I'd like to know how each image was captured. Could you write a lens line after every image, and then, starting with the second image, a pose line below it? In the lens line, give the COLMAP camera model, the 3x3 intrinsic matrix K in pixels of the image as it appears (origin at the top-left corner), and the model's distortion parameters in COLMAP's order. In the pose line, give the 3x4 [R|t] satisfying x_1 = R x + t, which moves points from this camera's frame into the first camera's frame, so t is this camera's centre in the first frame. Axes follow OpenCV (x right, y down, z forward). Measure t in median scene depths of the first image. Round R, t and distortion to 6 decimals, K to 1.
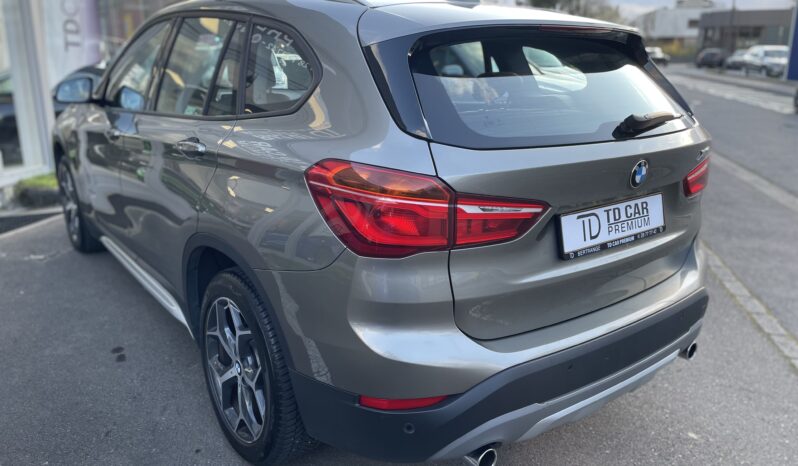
lens RADIAL K [[610.7, 0, 399.9], [0, 610.7, 233.0], [0, 0, 1]] dist [0.050400, -0.016037]
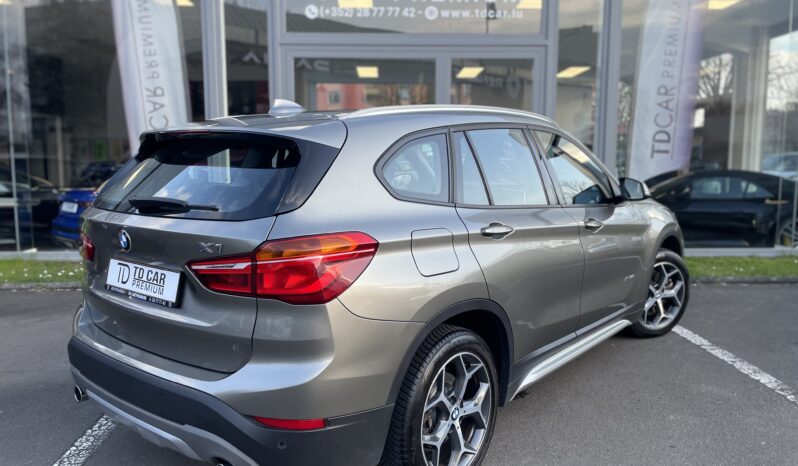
lens RADIAL K [[610.7, 0, 401.4], [0, 610.7, 225.5], [0, 0, 1]] dist [0.050400, -0.016037]
pose [[0.212699, 0.098004, -0.972190, 1.646244], [-0.269652, 0.962208, 0.038002, -0.310399], [0.939173, 0.254070, 0.231088, 1.147204]]
